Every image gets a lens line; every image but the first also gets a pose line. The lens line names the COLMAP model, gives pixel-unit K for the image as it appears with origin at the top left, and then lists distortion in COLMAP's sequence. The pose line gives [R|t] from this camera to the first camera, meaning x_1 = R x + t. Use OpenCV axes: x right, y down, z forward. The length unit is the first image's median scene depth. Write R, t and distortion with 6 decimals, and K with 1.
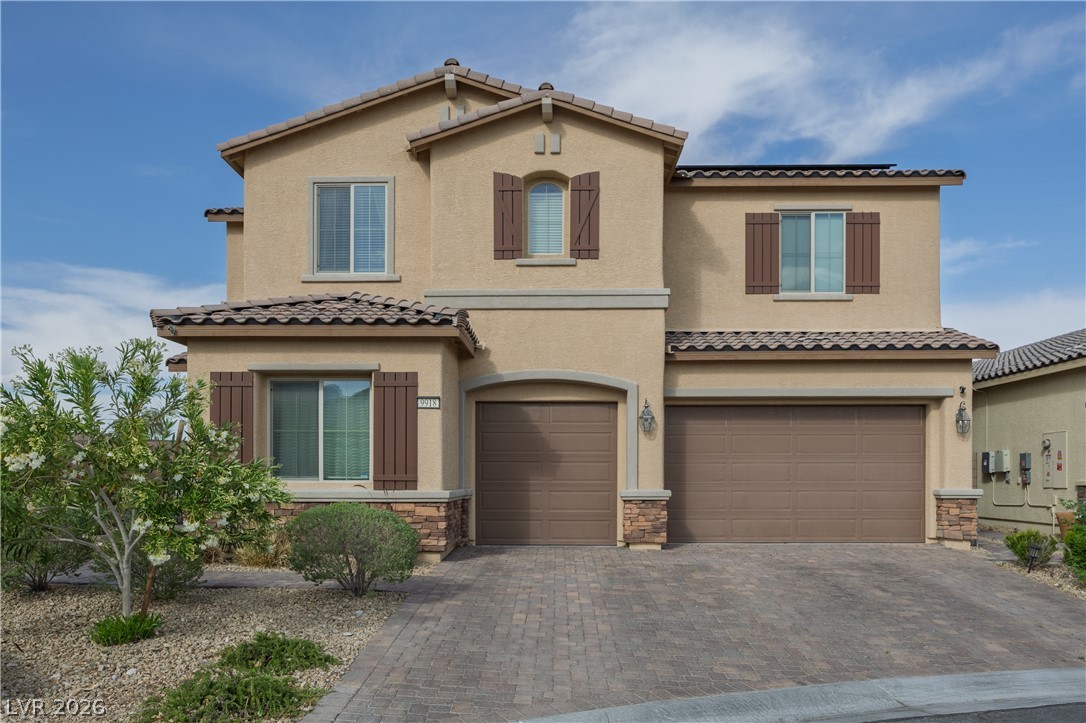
lens RADIAL K [[795.7, 0, 543.5], [0, 795.7, 327.8], [0, 0, 1]] dist [-0.001394, -0.000650]
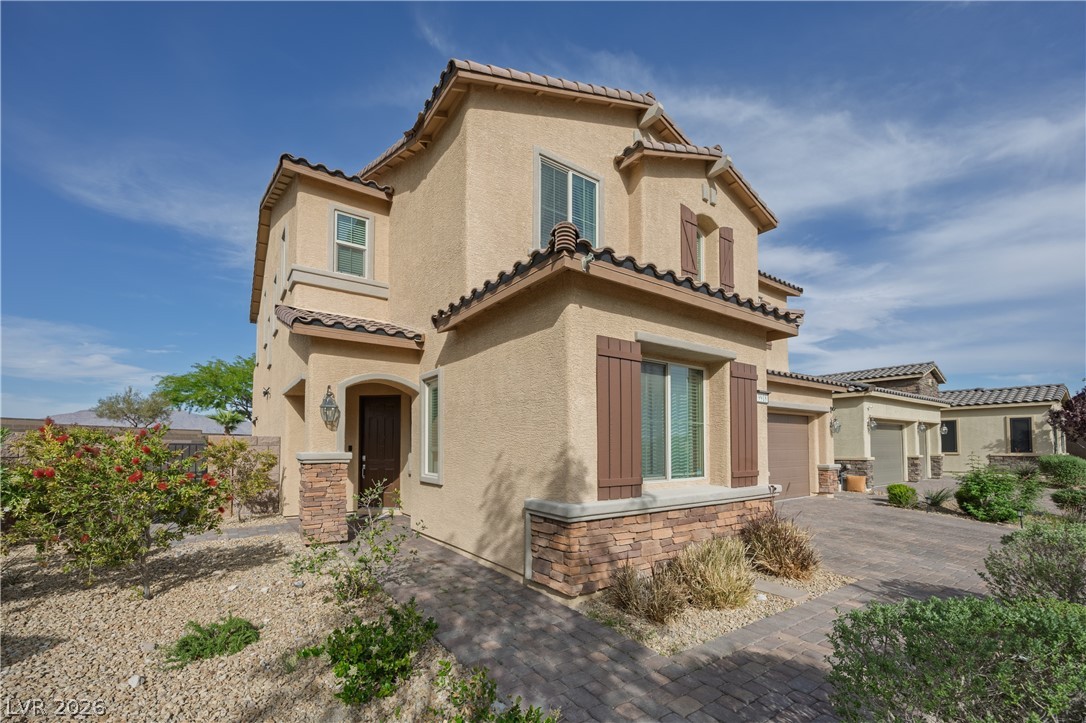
lens RADIAL K [[420.9, 0, 541.8], [0, 420.9, 375.3], [0, 0, 1]] dist [-0.000808, -0.000104]
pose [[0.824273, 0.094669, 0.558222, -0.549411], [-0.107077, 0.994195, -0.010495, 0.083154], [-0.555976, -0.051122, 0.829625, 0.587045]]
